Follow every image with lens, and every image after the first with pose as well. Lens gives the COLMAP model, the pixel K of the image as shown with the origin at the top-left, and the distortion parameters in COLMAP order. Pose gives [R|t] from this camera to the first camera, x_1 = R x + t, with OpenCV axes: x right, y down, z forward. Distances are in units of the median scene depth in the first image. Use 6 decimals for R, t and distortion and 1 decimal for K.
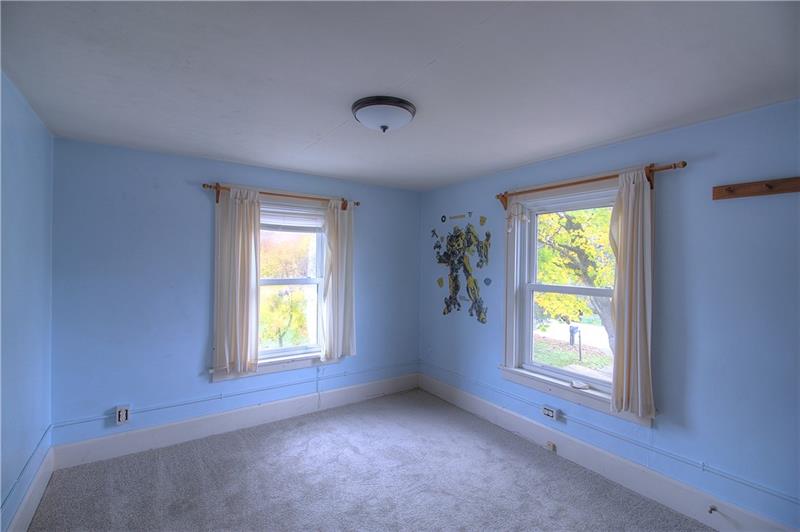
lens RADIAL K [[368.4, 0, 402.4], [0, 368.4, 263.3], [0, 0, 1]] dist [0.000098, -0.000310]
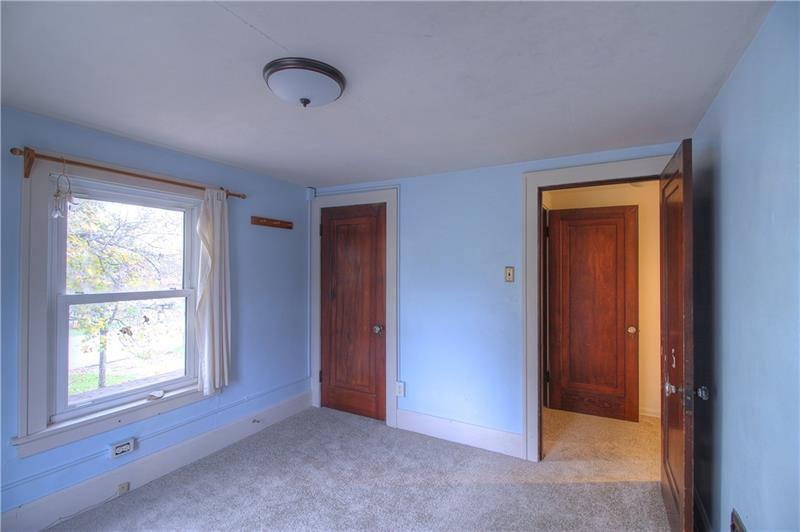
lens RADIAL K [[368.4, 0, 402.4], [0, 368.4, 263.3], [0, 0, 1]] dist [0.000098, -0.000310]
pose [[-0.440500, -0.000712, 0.897752, -0.661630], [-0.003005, 0.999995, -0.000681, -0.006273], [-0.897748, -0.002998, -0.440500, 0.880492]]
